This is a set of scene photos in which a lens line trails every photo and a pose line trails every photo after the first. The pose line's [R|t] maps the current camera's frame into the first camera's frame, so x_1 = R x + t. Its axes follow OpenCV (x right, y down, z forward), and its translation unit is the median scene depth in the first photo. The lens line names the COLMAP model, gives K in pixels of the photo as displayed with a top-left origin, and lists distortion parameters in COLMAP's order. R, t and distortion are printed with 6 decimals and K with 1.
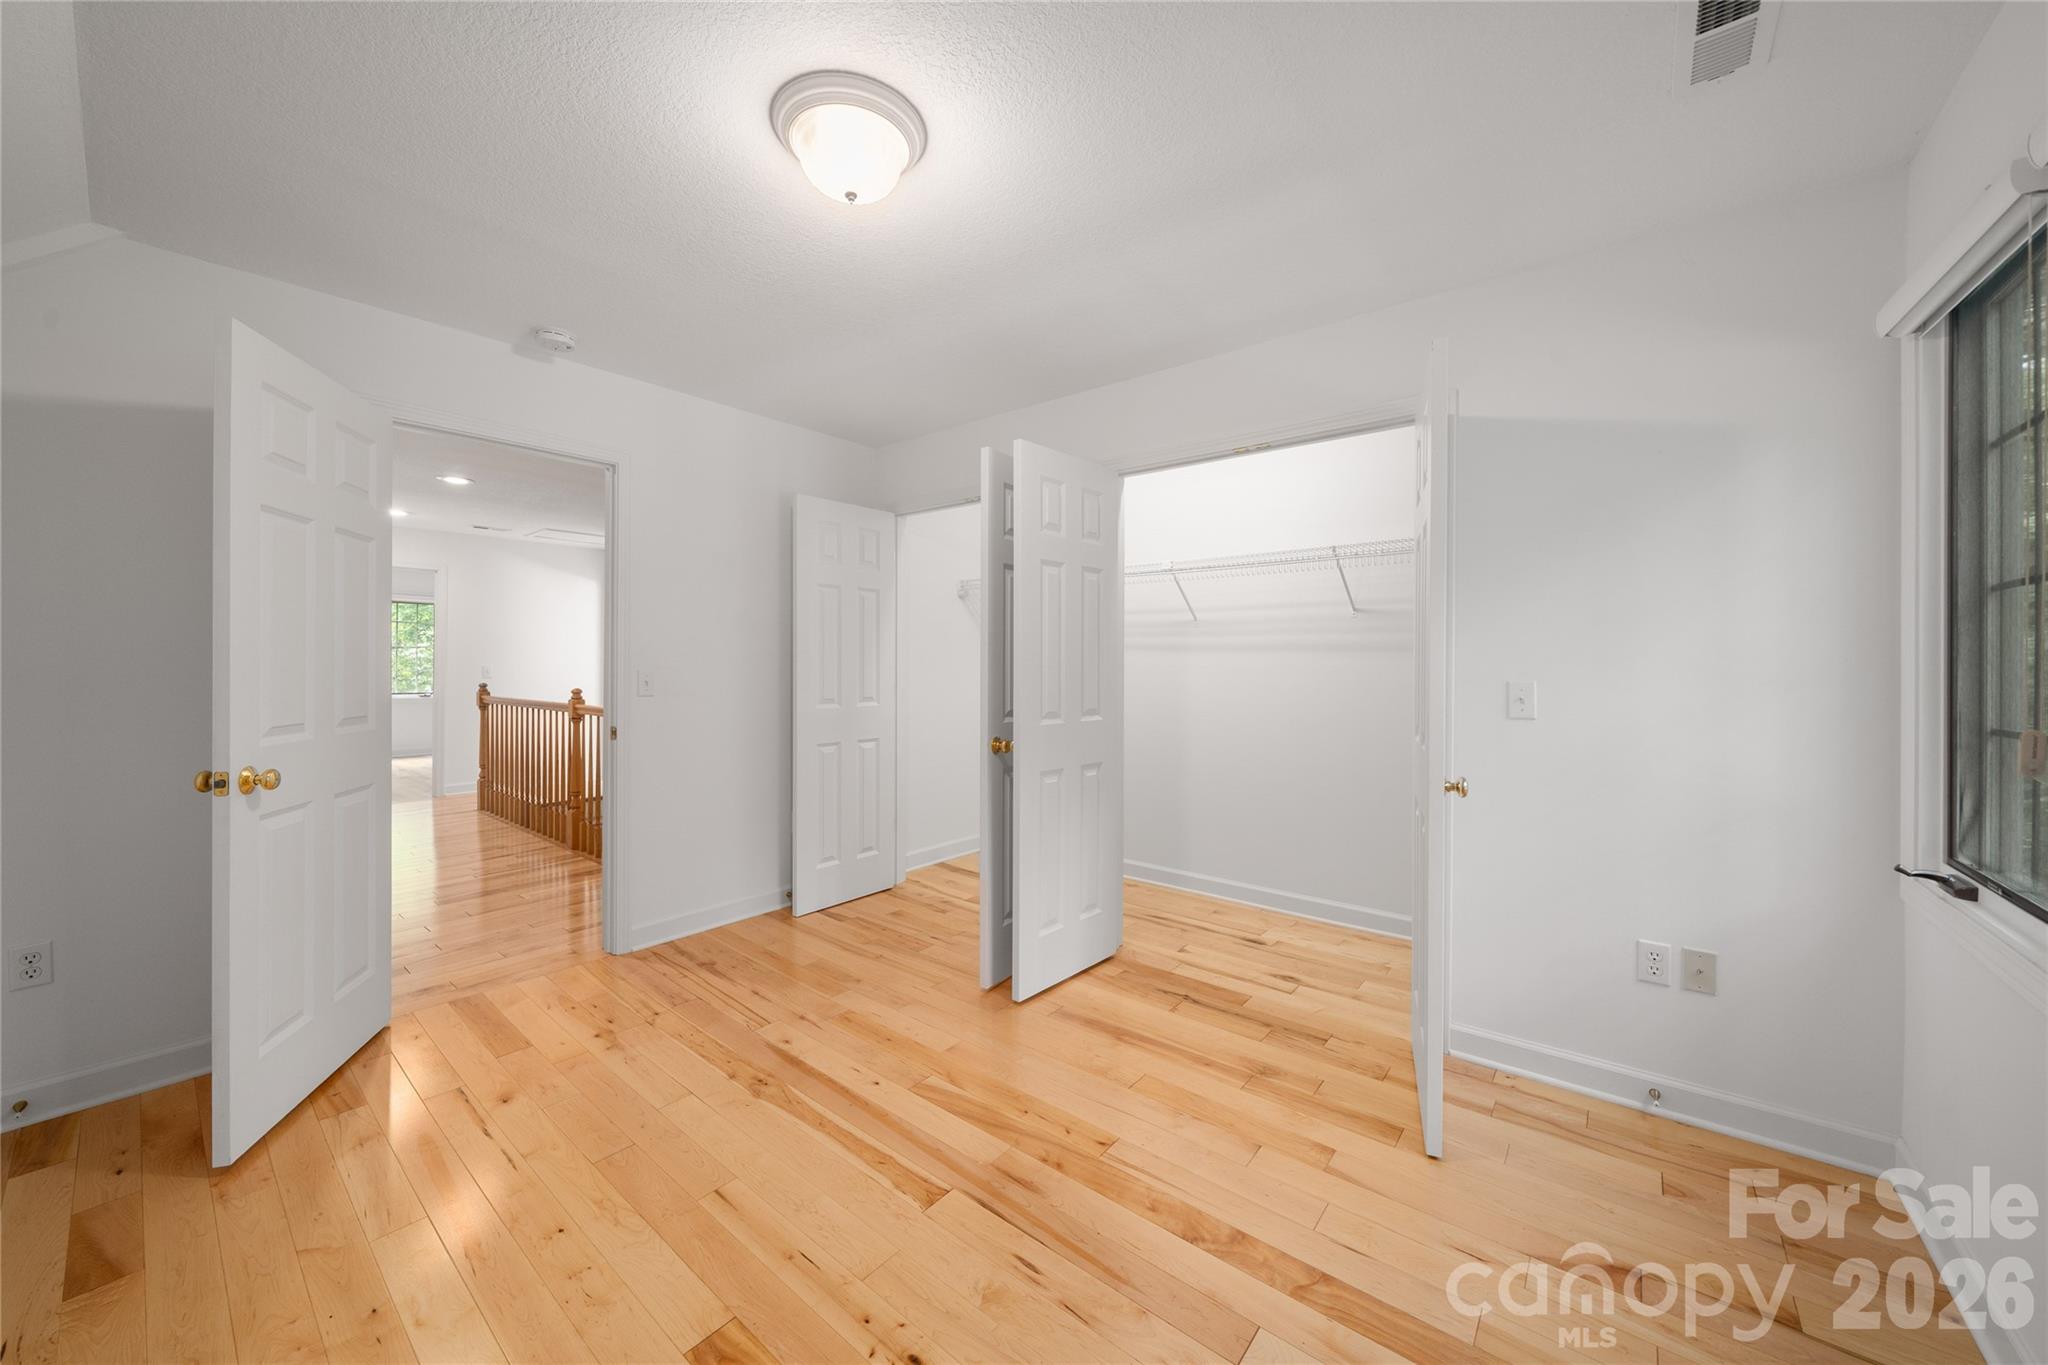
lens RADIAL K [[713.0, 0, 1028.1], [0, 713.0, 672.4], [0, 0, 1]] dist [0.002422, 0.000073]
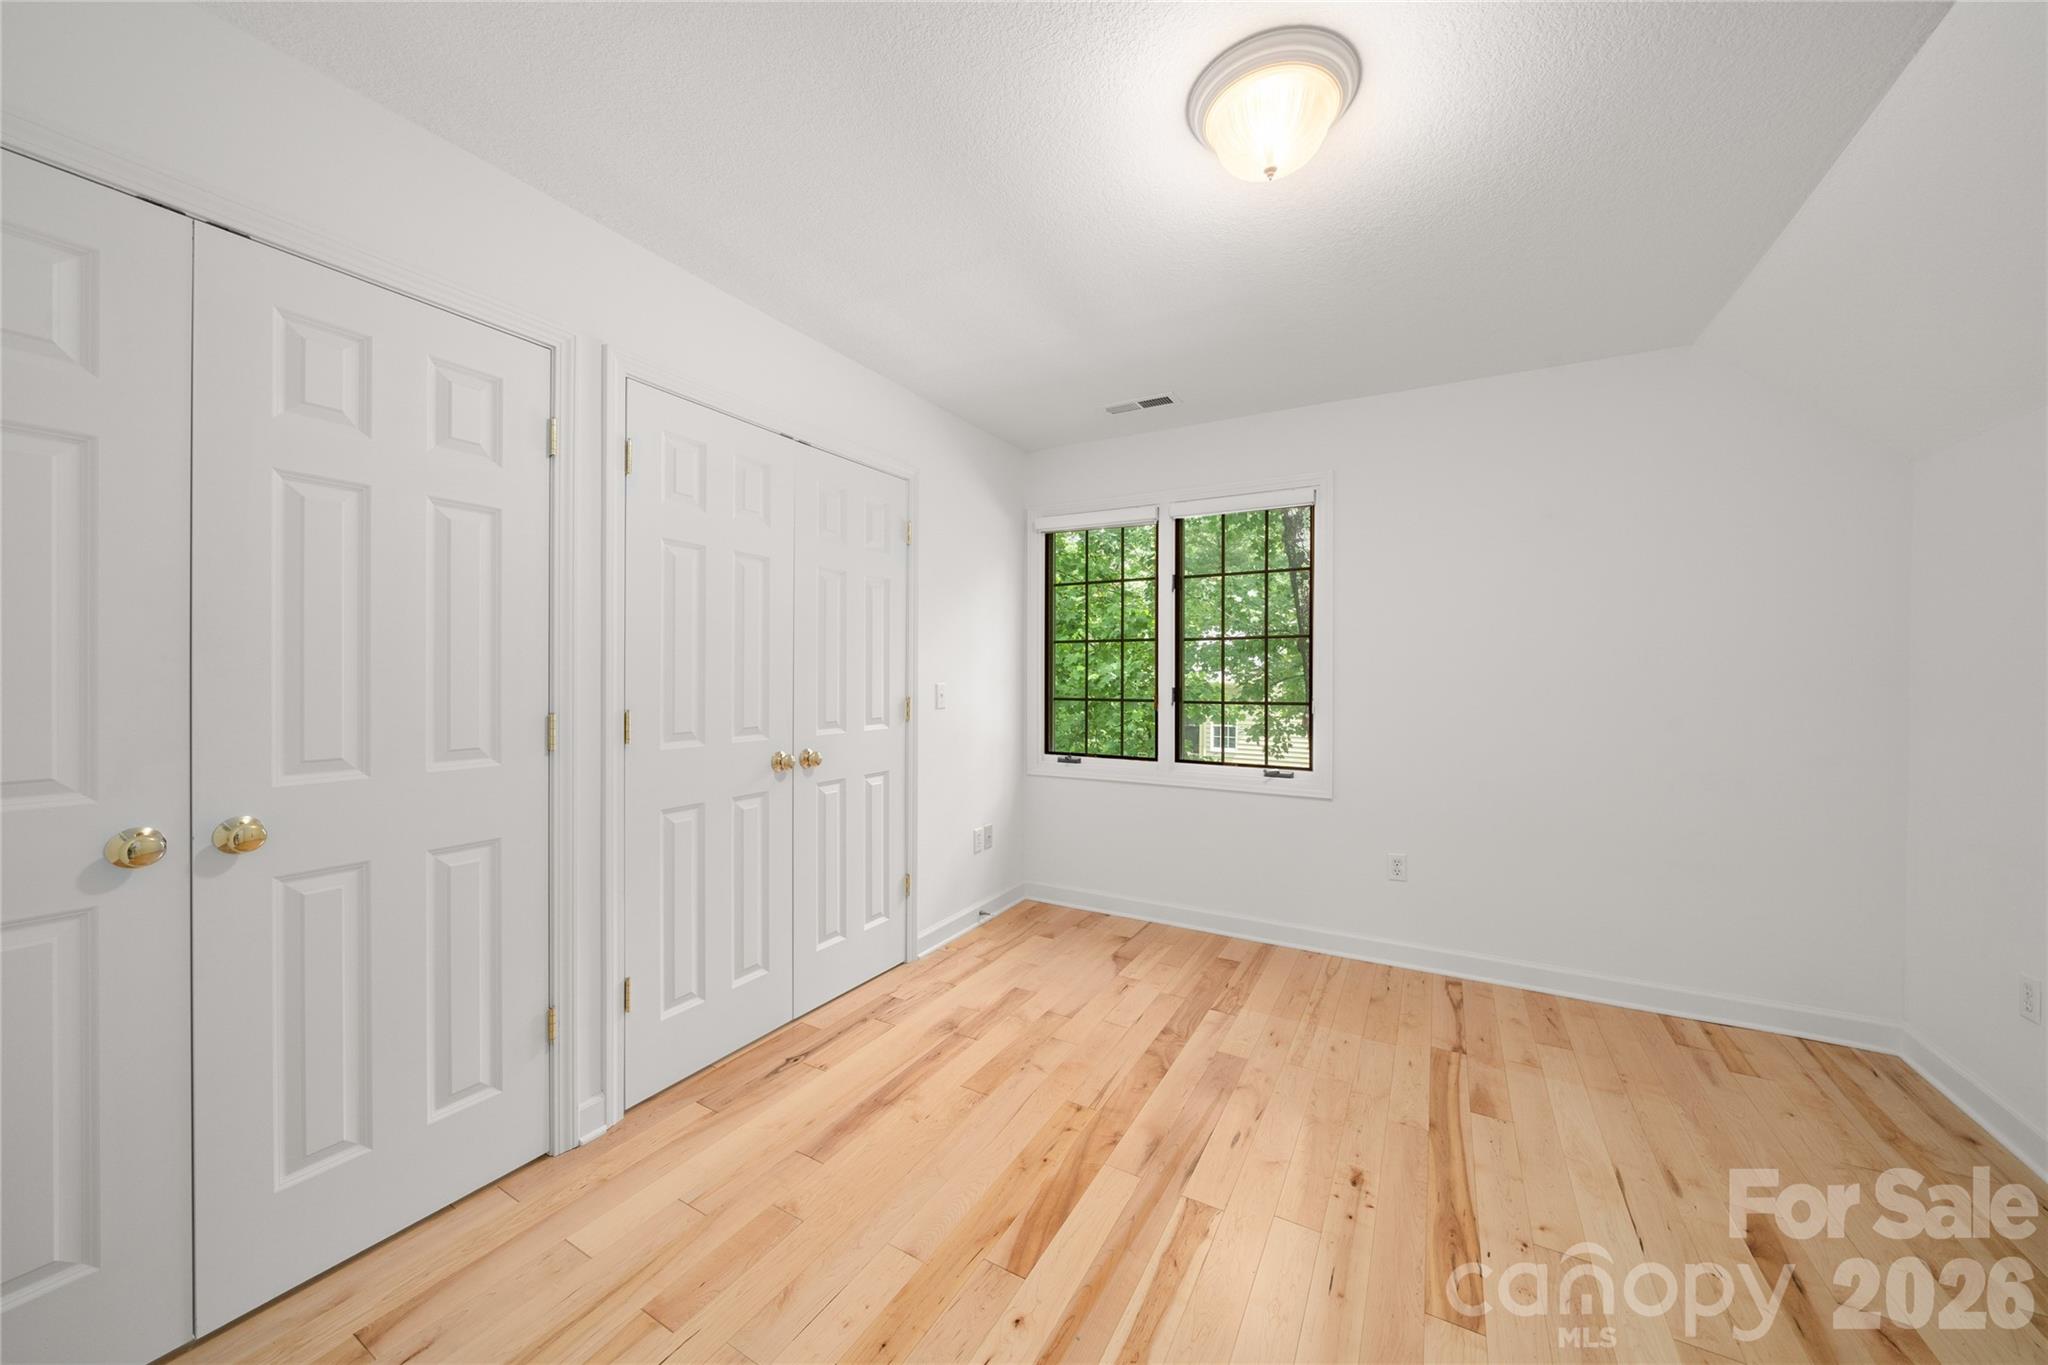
lens RADIAL K [[714.0, 0, 1033.2], [0, 714.0, 670.1], [0, 0, 1]] dist [-0.006685, 0.000354]
pose [[-0.150443, 0.008800, 0.988580, -0.898229], [0.005035, 0.999954, -0.008135, 0.005214], [-0.988606, 0.003753, -0.150480, 1.153256]]
